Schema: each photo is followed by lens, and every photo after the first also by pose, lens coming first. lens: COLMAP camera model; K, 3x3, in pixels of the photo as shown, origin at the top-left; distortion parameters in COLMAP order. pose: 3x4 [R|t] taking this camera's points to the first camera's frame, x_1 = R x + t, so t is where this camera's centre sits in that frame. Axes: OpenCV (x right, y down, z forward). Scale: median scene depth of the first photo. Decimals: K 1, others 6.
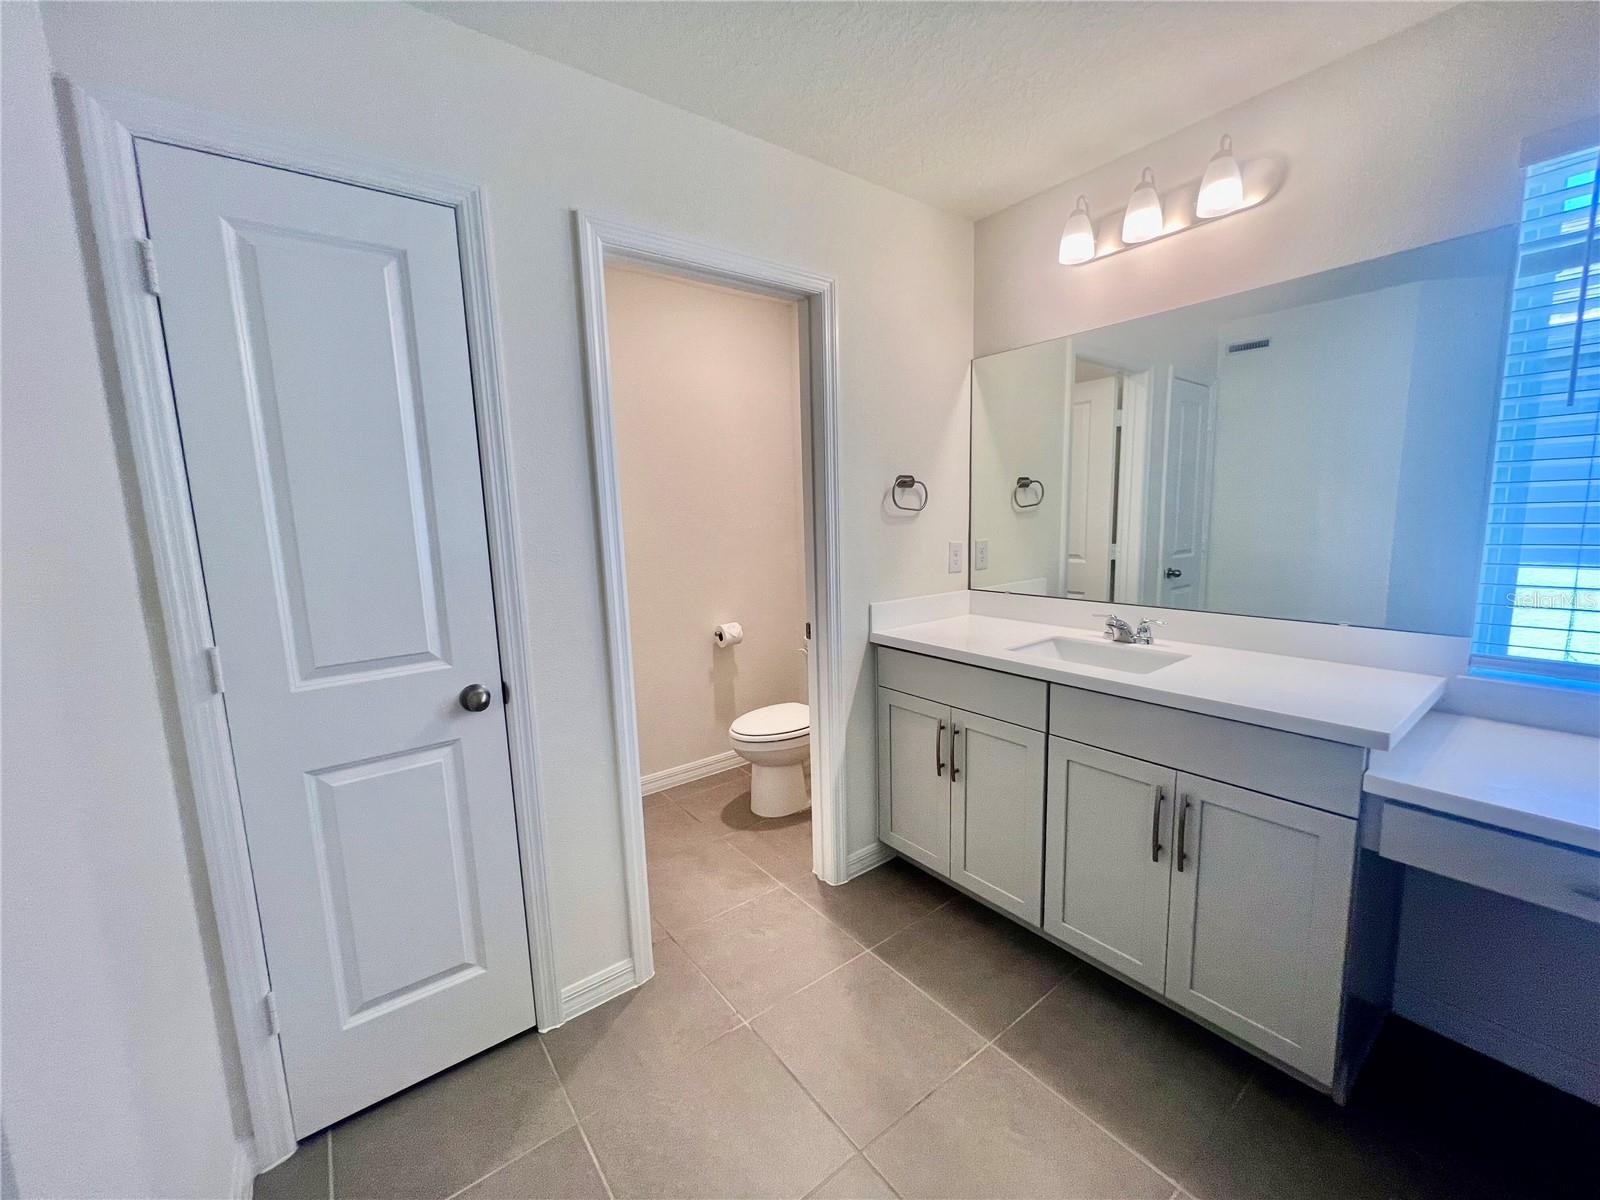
lens RADIAL K [[643.5, 0, 795.2], [0, 643.5, 600.1], [0, 0, 1]] dist [-0.003171, -0.000442]
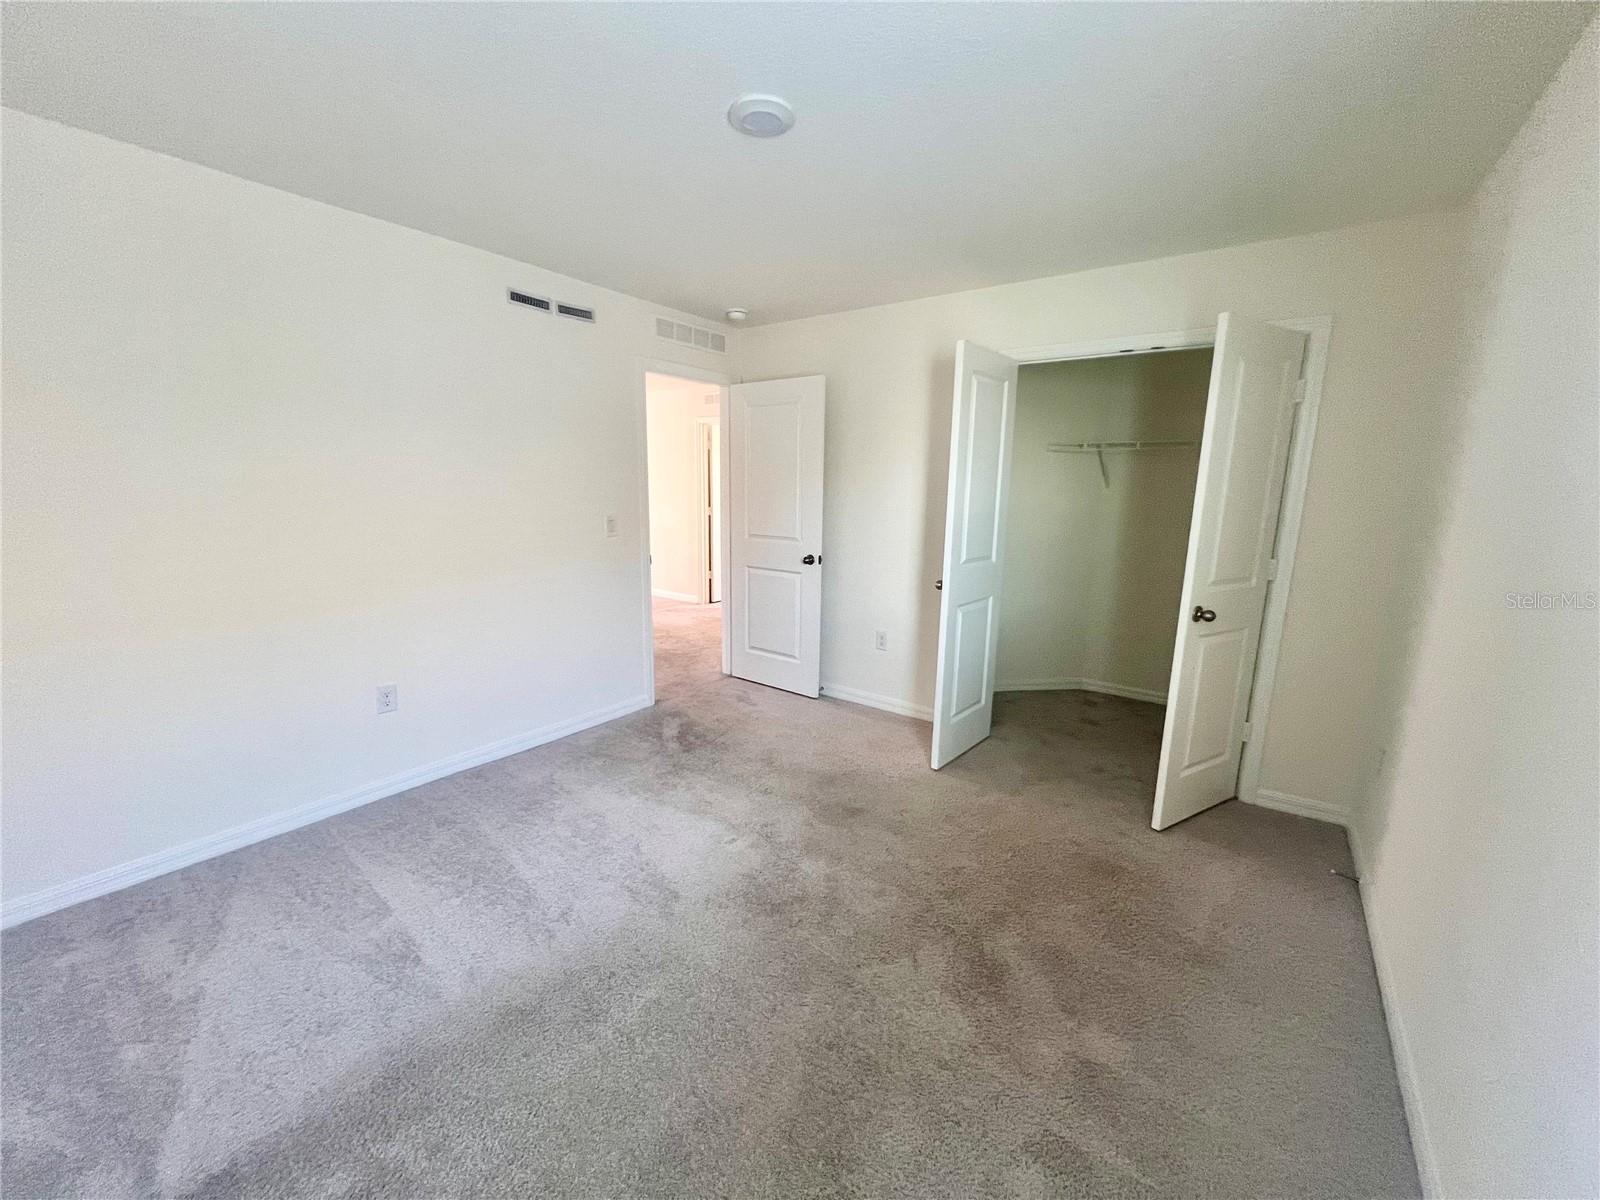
lens RADIAL K [[636.8, 0, 816.5], [0, 636.8, 605.5], [0, 0, 1]] dist [0.032786, -0.000085]
pose [[0.307801, 0.216461, -0.926501, 2.073176], [-0.164244, 0.971246, 0.172350, -0.123030], [0.937167, 0.099123, 0.334503, 0.168179]]
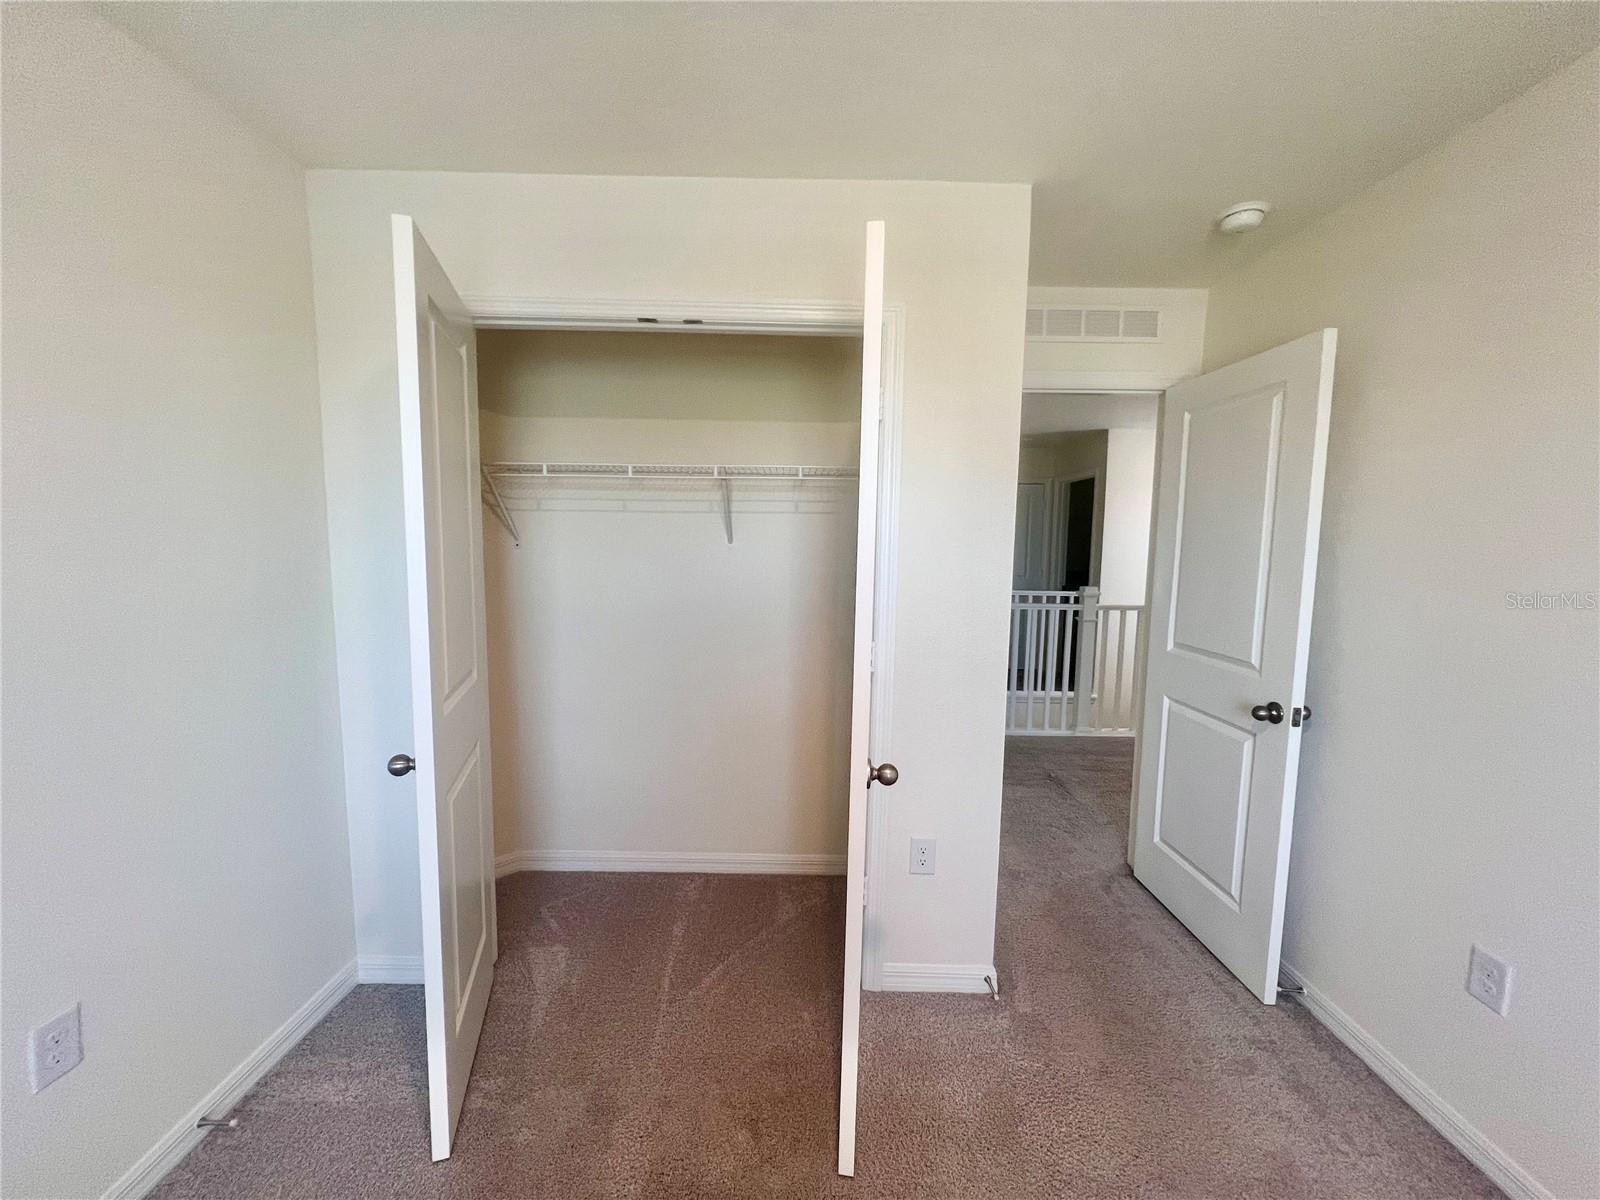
lens RADIAL K [[643.5, 0, 795.2], [0, 643.5, 600.1], [0, 0, 1]] dist [-0.003171, -0.000442]
pose [[-0.589138, 0.105700, -0.801089, 1.101955], [-0.107050, 0.972458, 0.207039, -0.232399], [0.800910, 0.207731, -0.561597, 0.944086]]
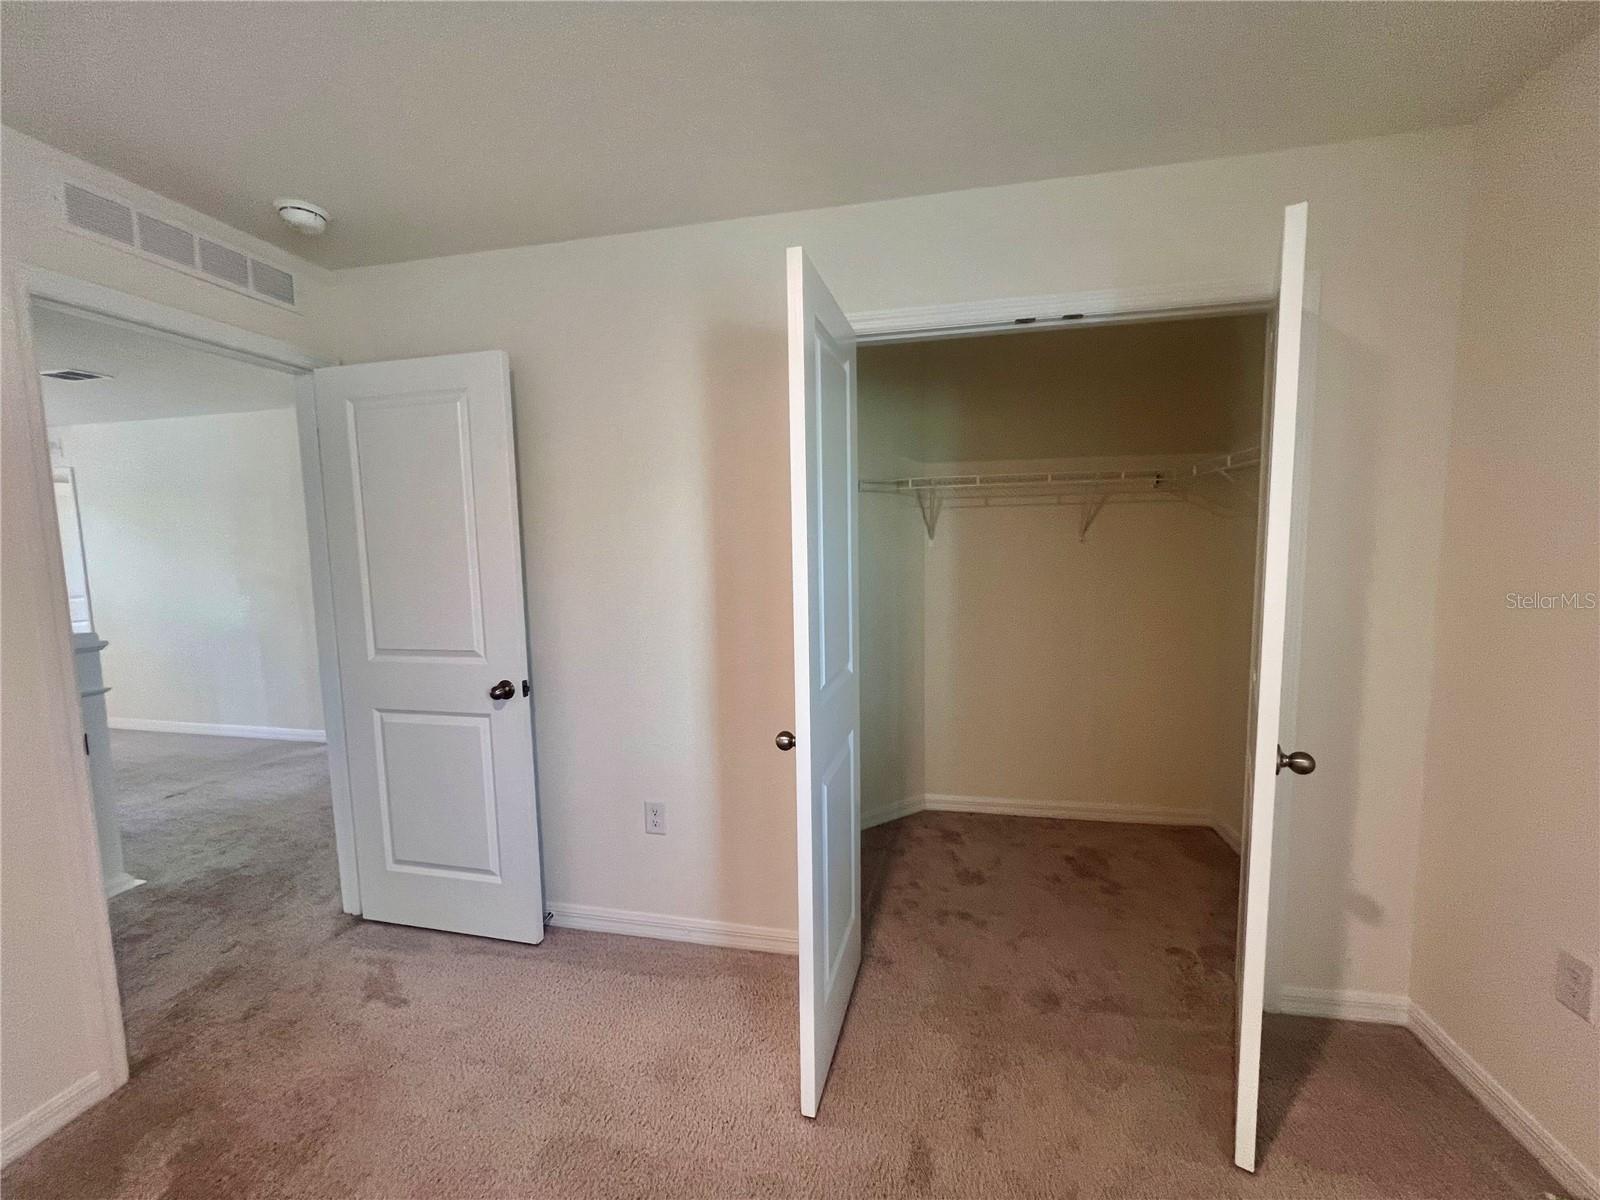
lens RADIAL K [[643.5, 0, 795.2], [0, 643.5, 600.1], [0, 0, 1]] dist [-0.003171, -0.000442]
pose [[0.654788, 0.085664, -0.750942, 1.008684], [-0.107813, 0.993982, 0.019381, -0.142737], [0.748083, 0.068271, 0.660084, 0.549380]]
